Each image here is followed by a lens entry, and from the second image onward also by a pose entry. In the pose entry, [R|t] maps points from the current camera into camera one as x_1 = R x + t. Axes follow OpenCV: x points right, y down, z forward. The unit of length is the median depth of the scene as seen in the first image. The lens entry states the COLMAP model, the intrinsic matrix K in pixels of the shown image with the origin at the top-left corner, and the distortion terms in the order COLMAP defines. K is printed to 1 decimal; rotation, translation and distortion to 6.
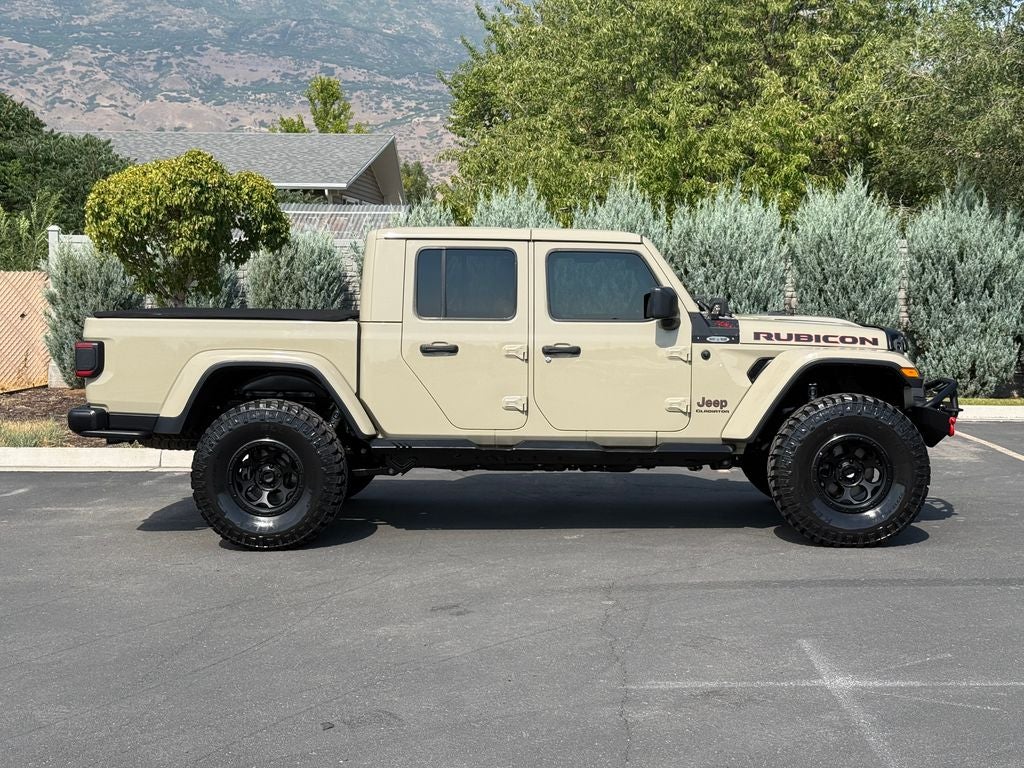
lens RADIAL K [[1439.0, 0, 509.0], [0, 1439.0, 384.2], [0, 0, 1]] dist [0.111951, 0.000000]
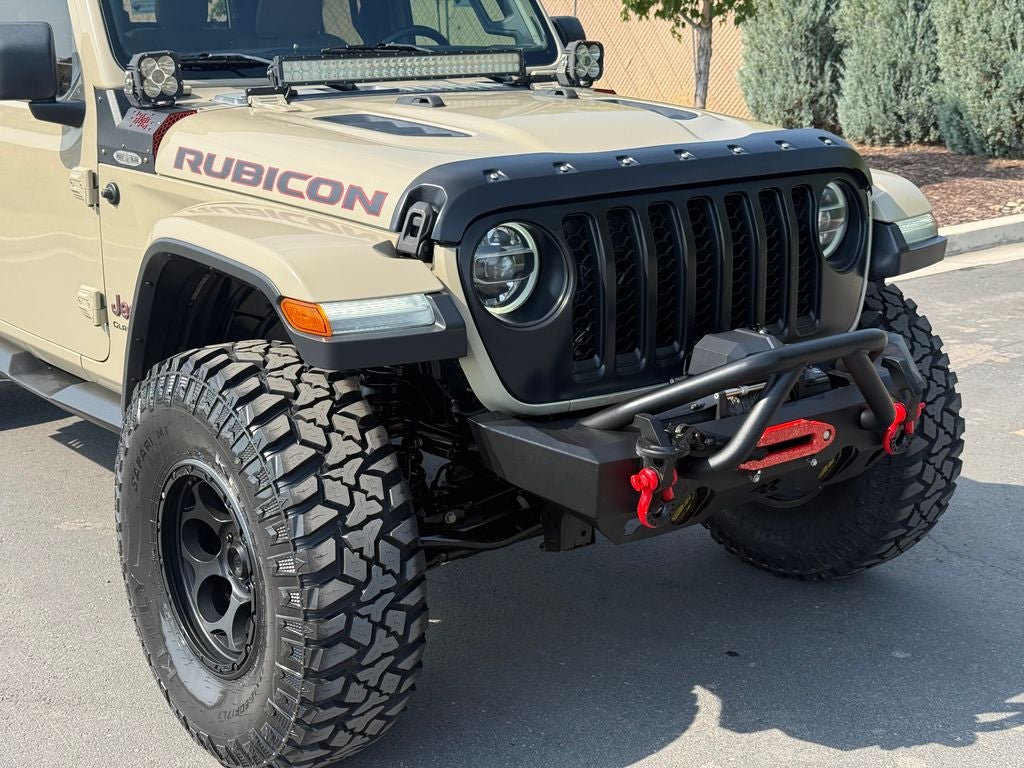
lens RADIAL K [[1439.0, 0, 508.5], [0, 1439.0, 389.1], [0, 0, 1]] dist [0.111951, 0.000000]
pose [[0.648406, 0.193070, -0.736406, 0.526080], [-0.047444, 0.975675, 0.214027, -0.060291], [0.759815, -0.103839, 0.641793, 0.808983]]
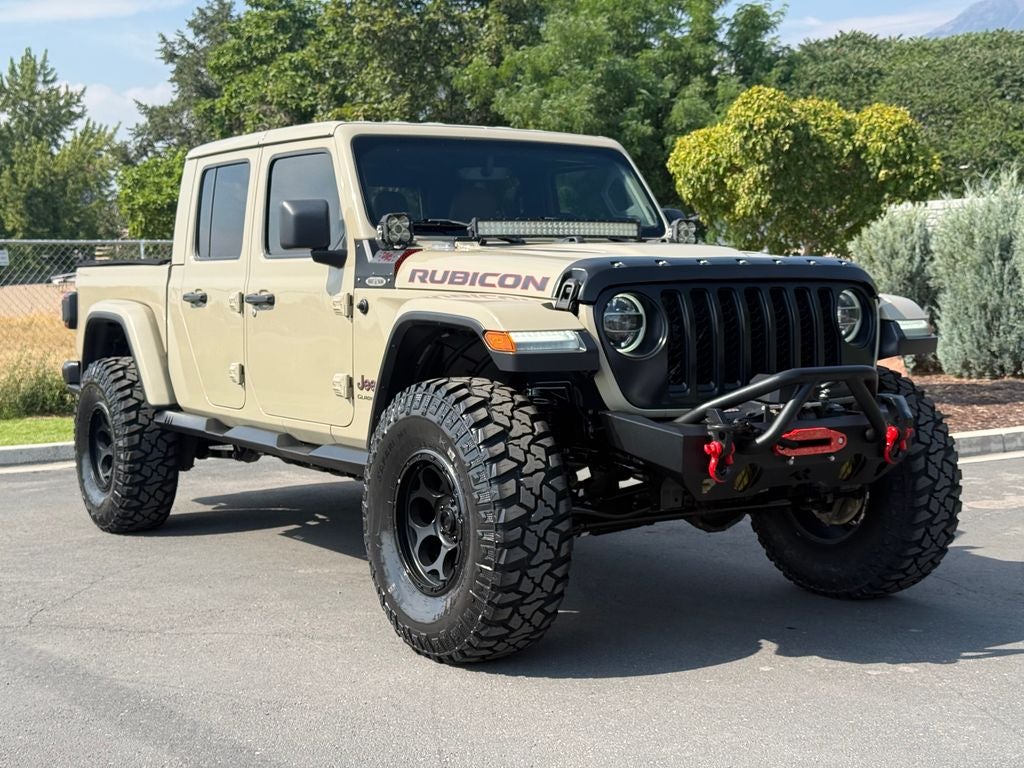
lens RADIAL K [[1439.0, 0, 519.1], [0, 1439.0, 380.2], [0, 0, 1]] dist [0.111951, 0.000000]
pose [[0.581951, 0.043980, -0.812034, 0.677569], [-0.046370, 0.998707, 0.020858, -0.004891], [0.811901, 0.025515, 0.583237, 0.690209]]
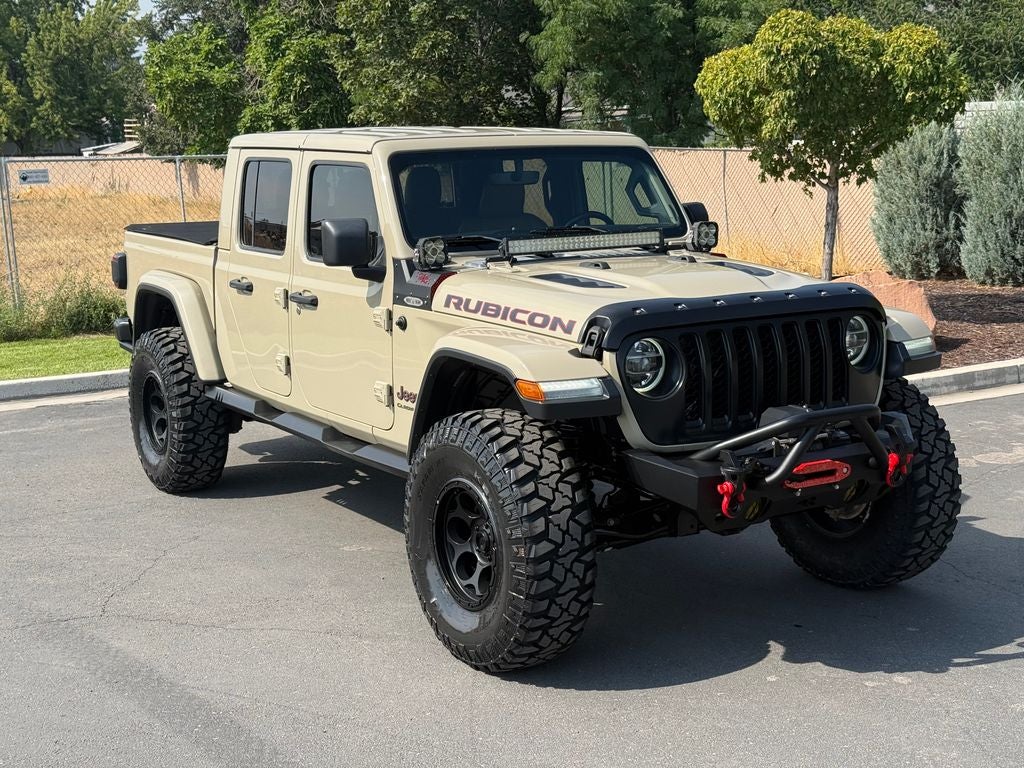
lens RADIAL K [[1439.0, 0, 516.7], [0, 1439.0, 373.3], [0, 0, 1]] dist [0.111951, 0.000000]
pose [[0.564472, 0.119946, -0.816691, 0.707912], [-0.041471, 0.992258, 0.117068, -0.077058], [0.824410, -0.032213, 0.565076, 0.664658]]
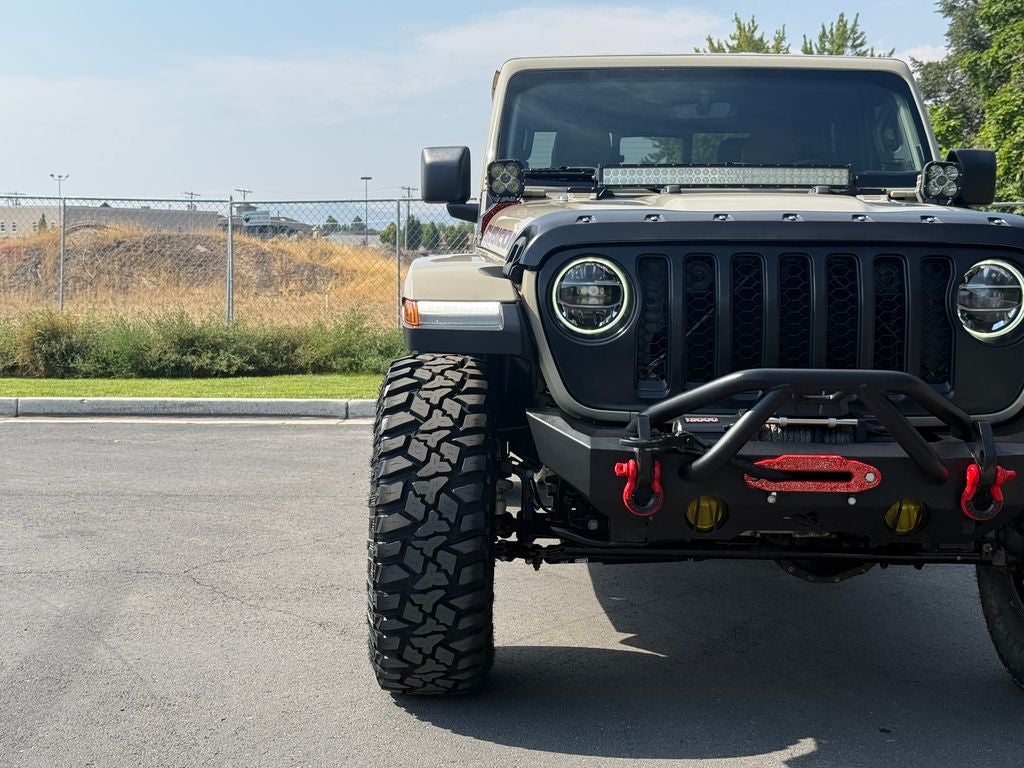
lens RADIAL K [[1439.0, 0, 508.5], [0, 1439.0, 382.9], [0, 0, 1]] dist [0.111951, 0.000000]
pose [[0.052129, 0.089324, -0.994638, 0.676163], [-0.083375, 0.992904, 0.084798, -0.024448], [0.995154, 0.078507, 0.059206, 0.979522]]
